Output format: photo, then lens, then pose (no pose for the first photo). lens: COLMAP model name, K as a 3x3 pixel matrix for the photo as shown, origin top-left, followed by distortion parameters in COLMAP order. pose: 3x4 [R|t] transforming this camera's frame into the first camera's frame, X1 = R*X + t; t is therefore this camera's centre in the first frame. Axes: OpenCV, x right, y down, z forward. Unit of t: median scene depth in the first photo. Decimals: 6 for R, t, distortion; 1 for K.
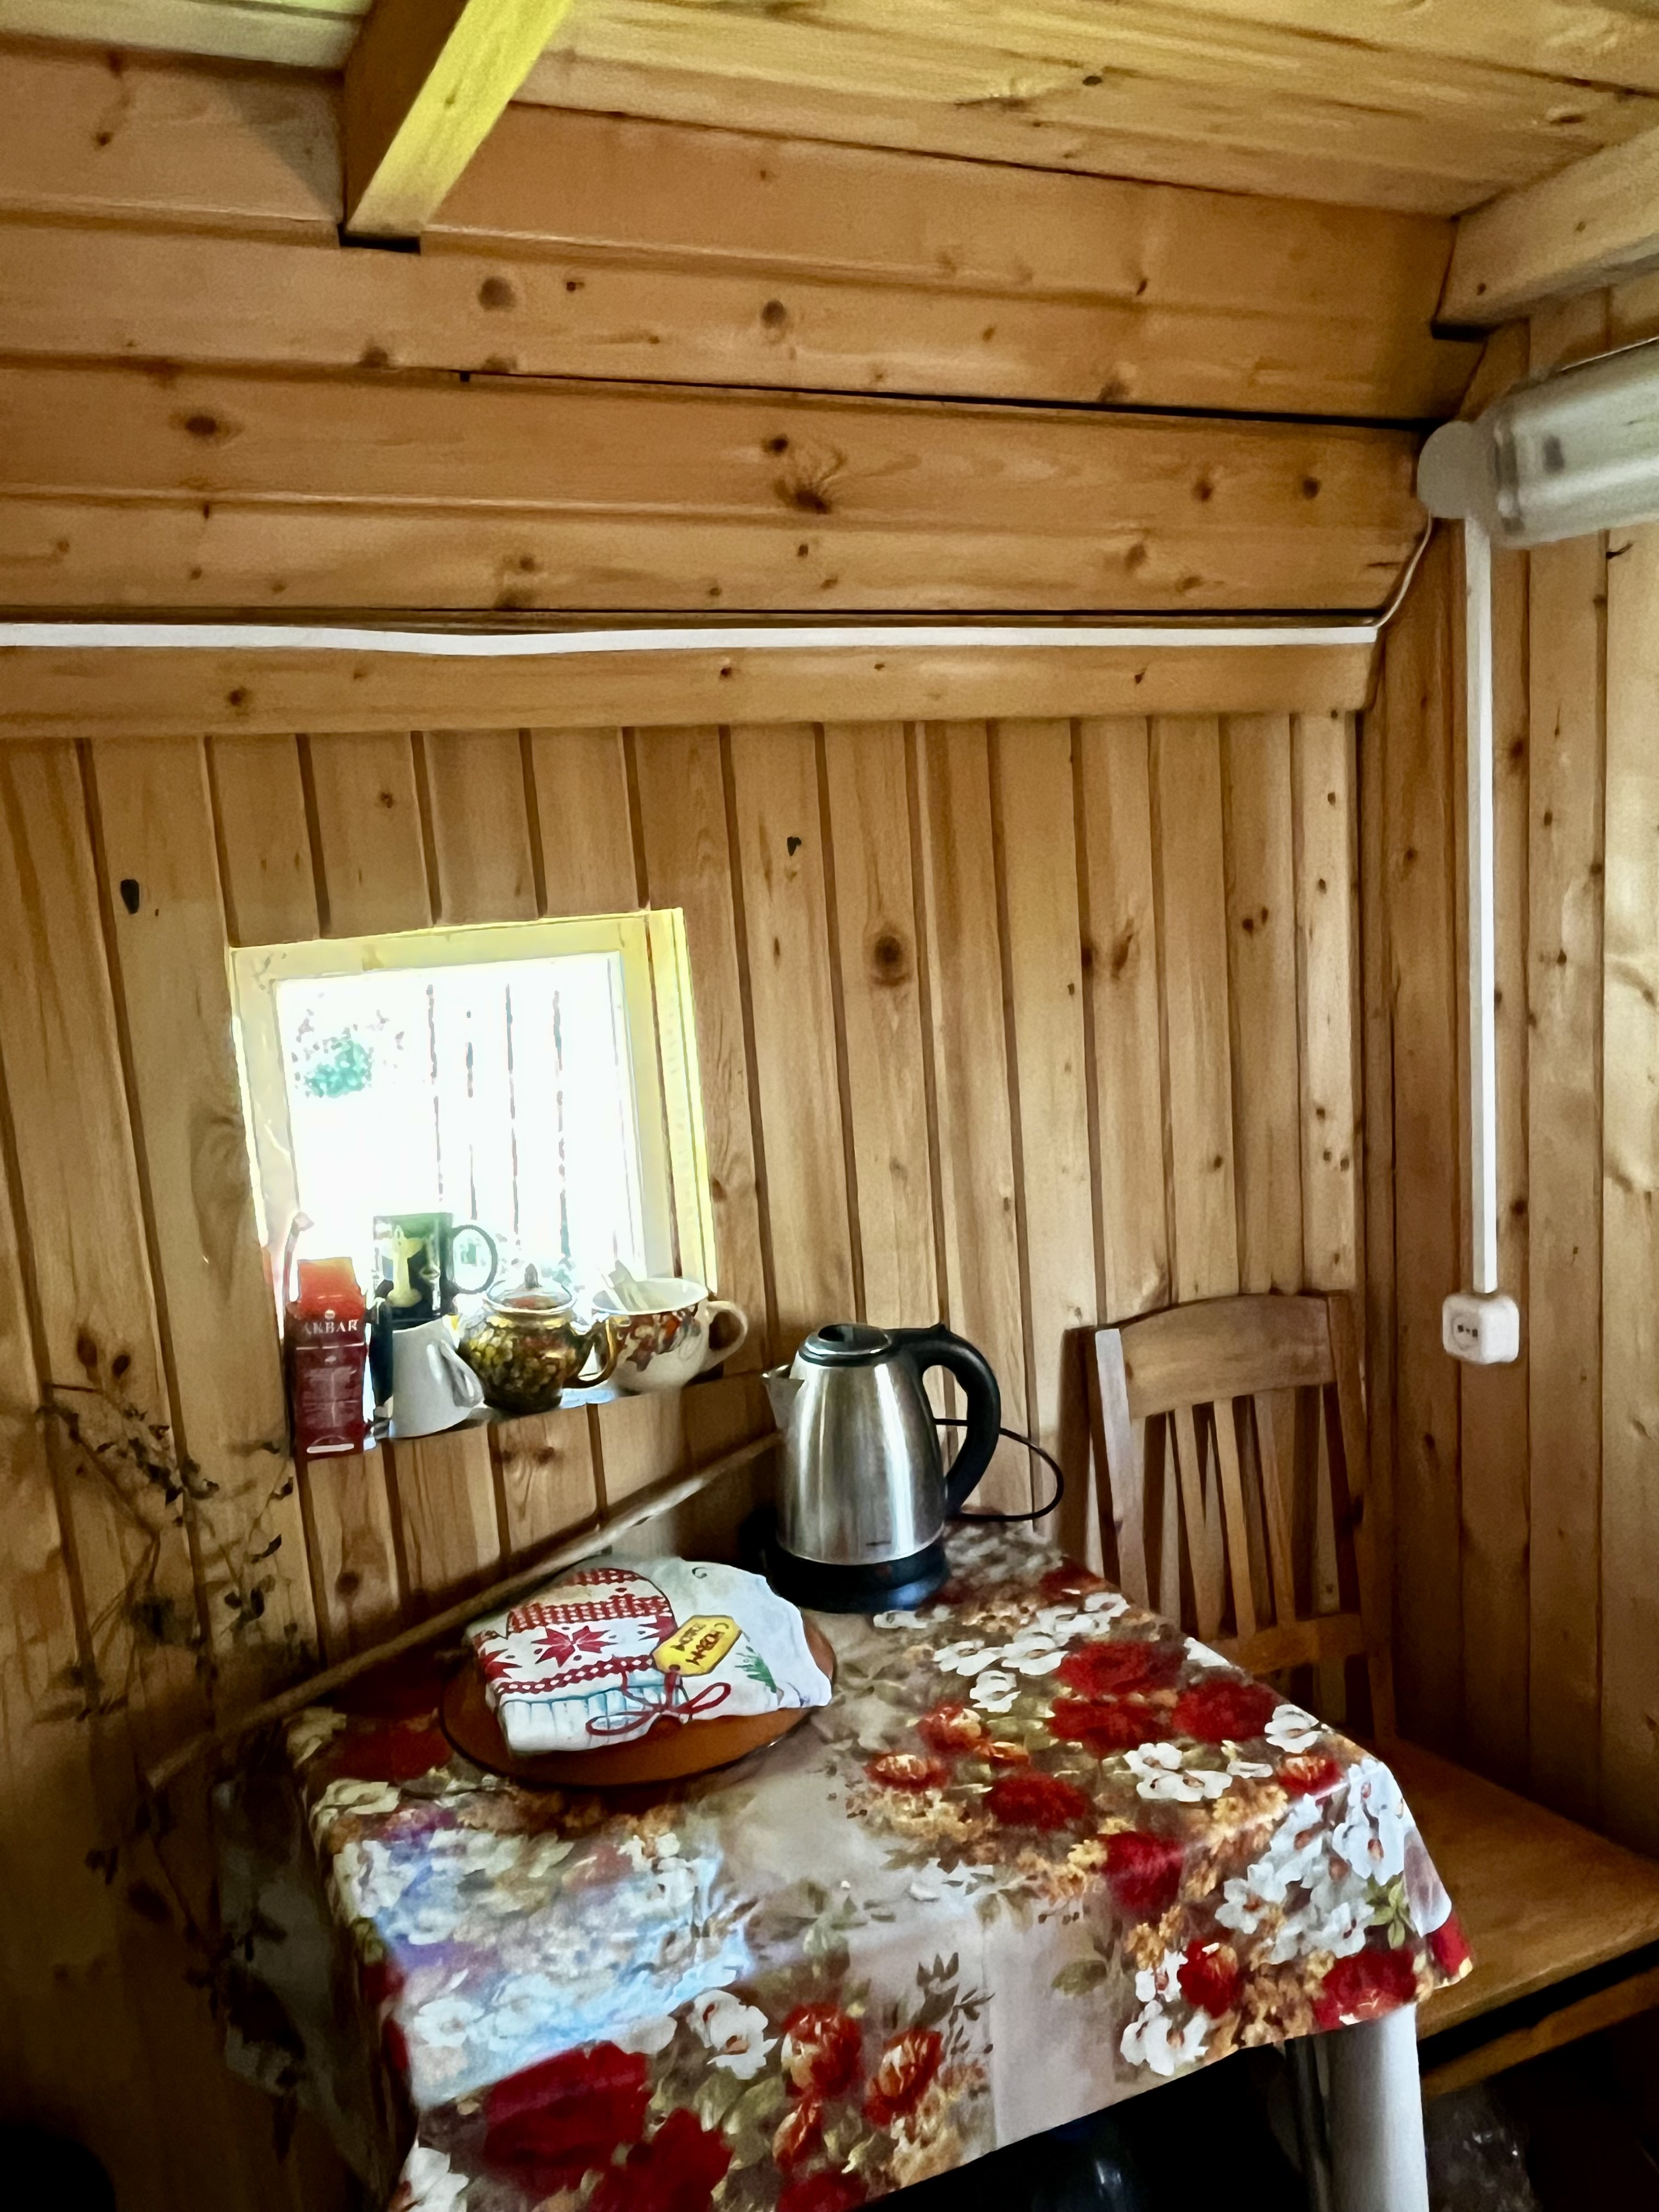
lens RADIAL K [[1707.0, 0, 836.3], [0, 1707.0, 1093.8], [0, 0, 1]] dist [0.037831, -0.065237]
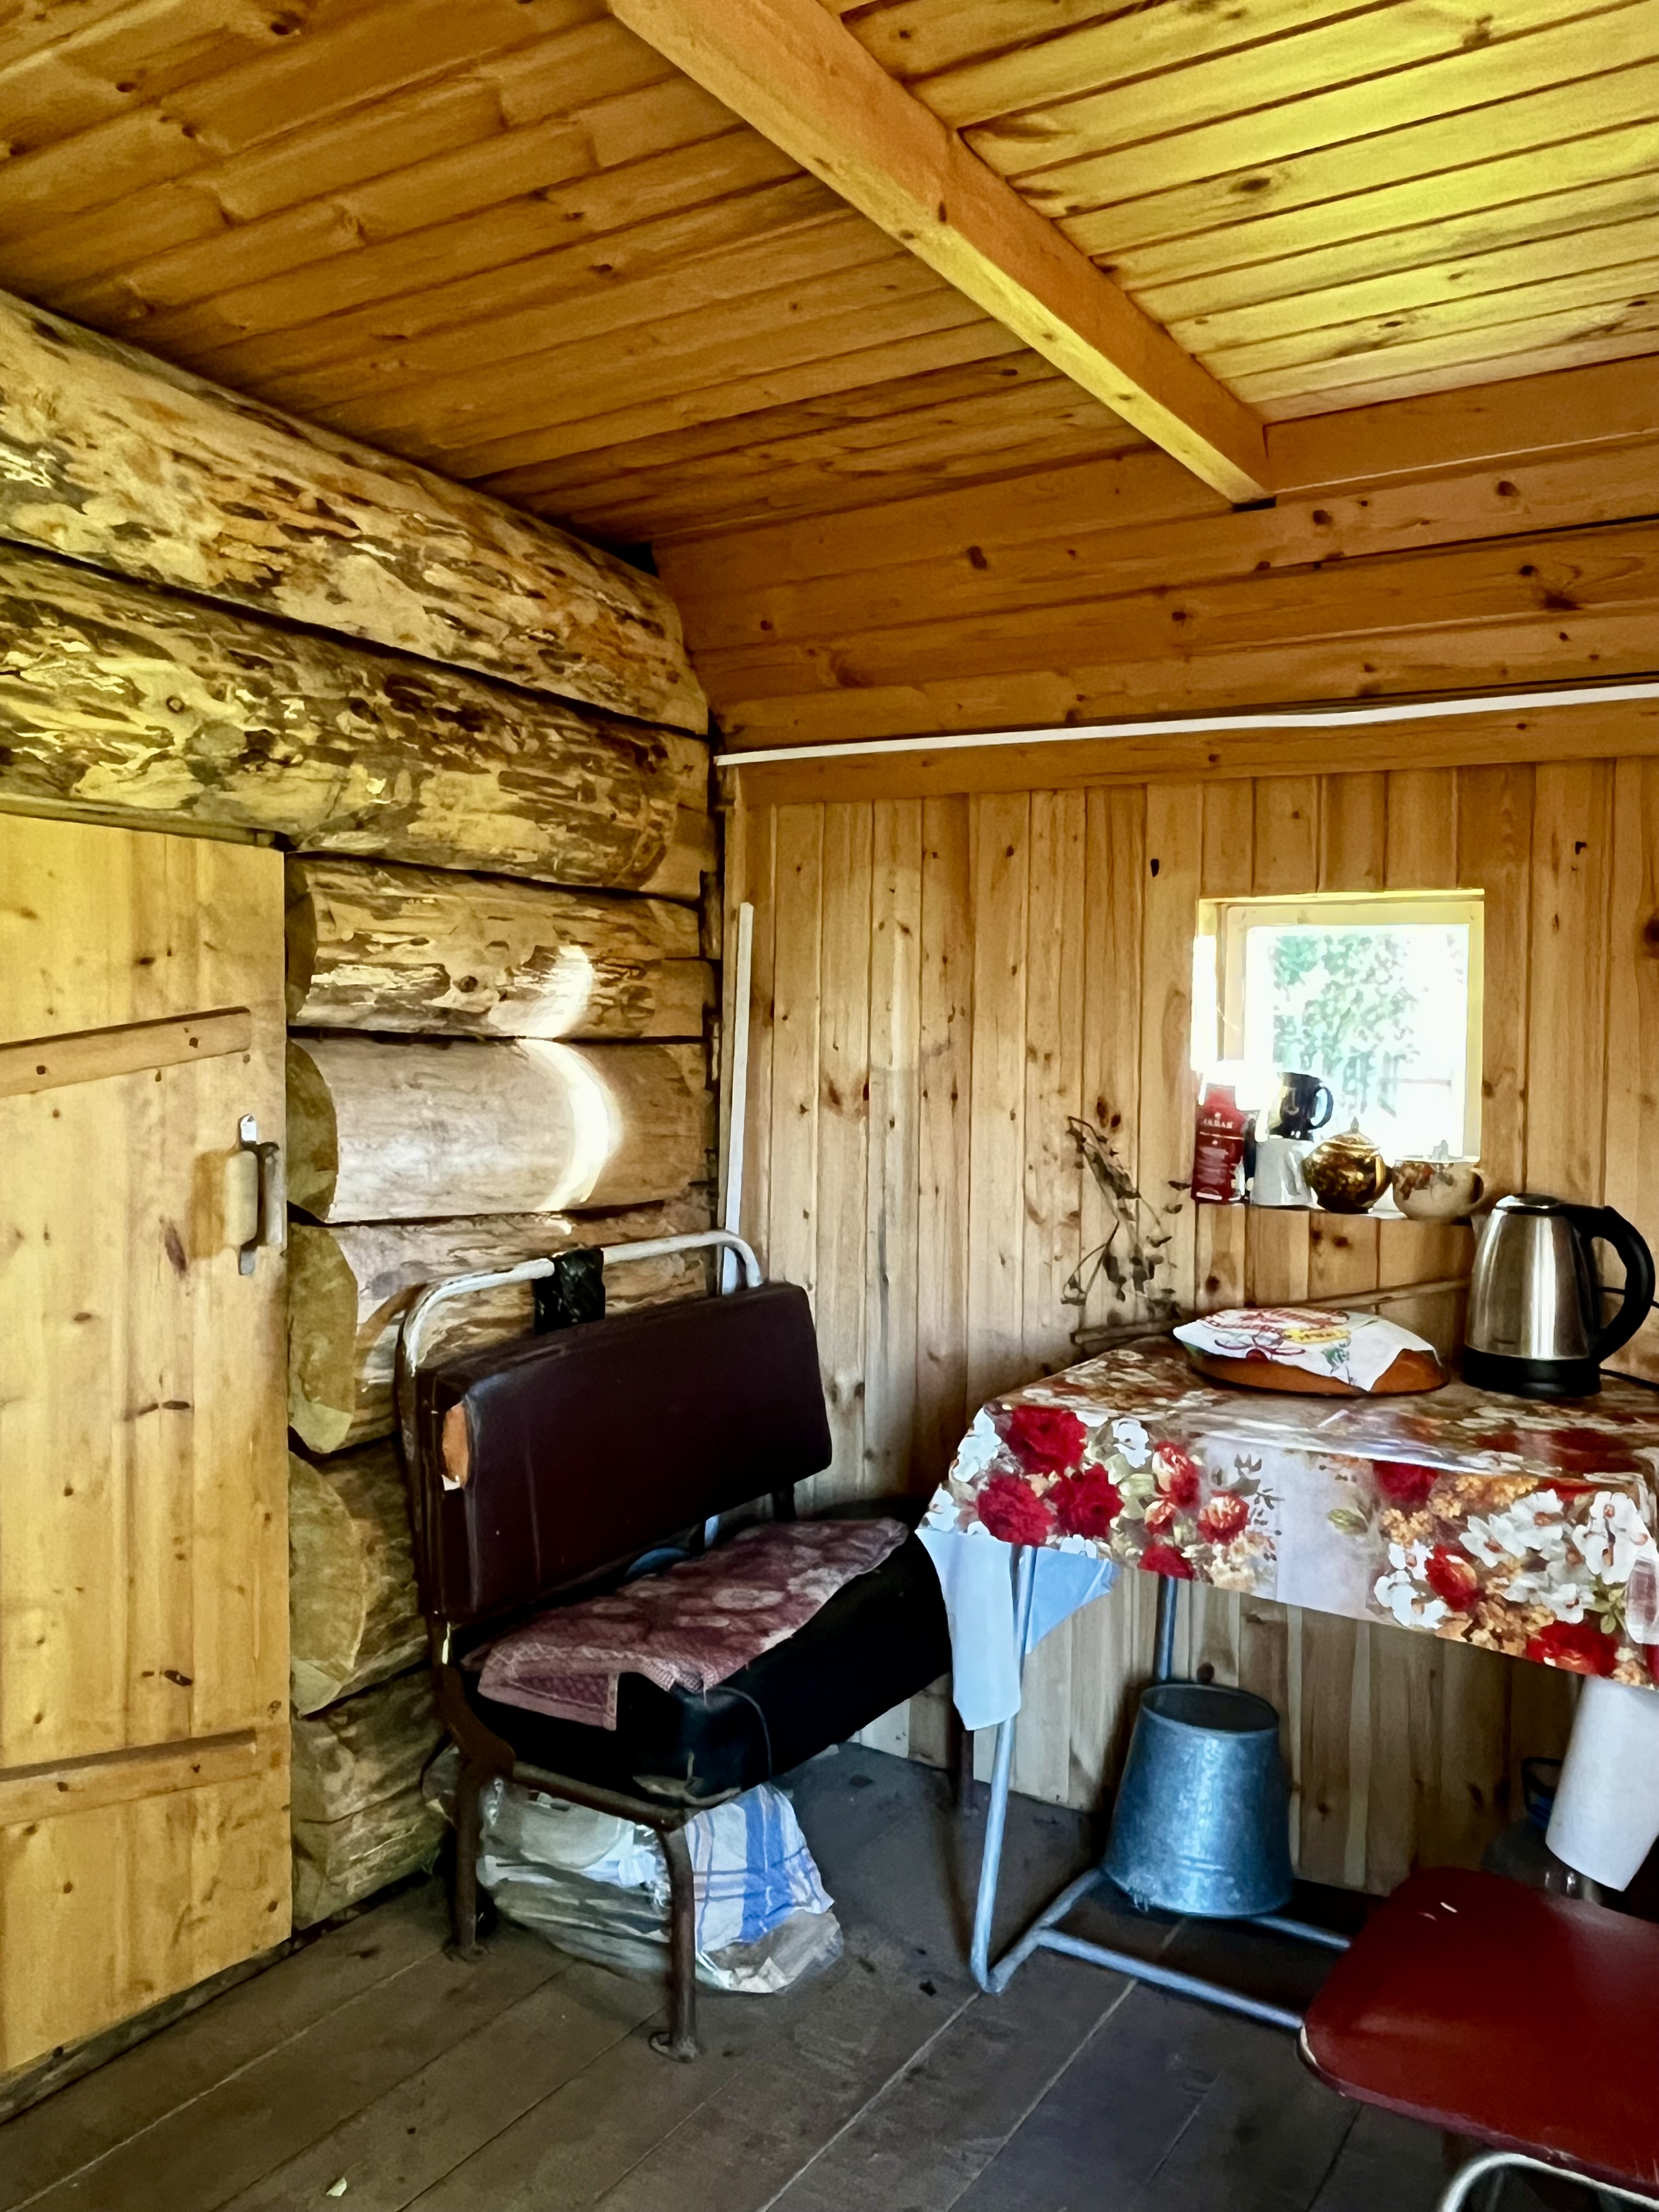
lens RADIAL K [[1707.0, 0, 832.7], [0, 1707.0, 1107.3], [0, 0, 1]] dist [0.037831, -0.065237]
pose [[0.518082, 0.113162, -0.847812, 1.101454], [-0.180872, 0.983288, 0.020718, 0.180216], [0.835988, 0.142612, 0.529892, -0.259254]]
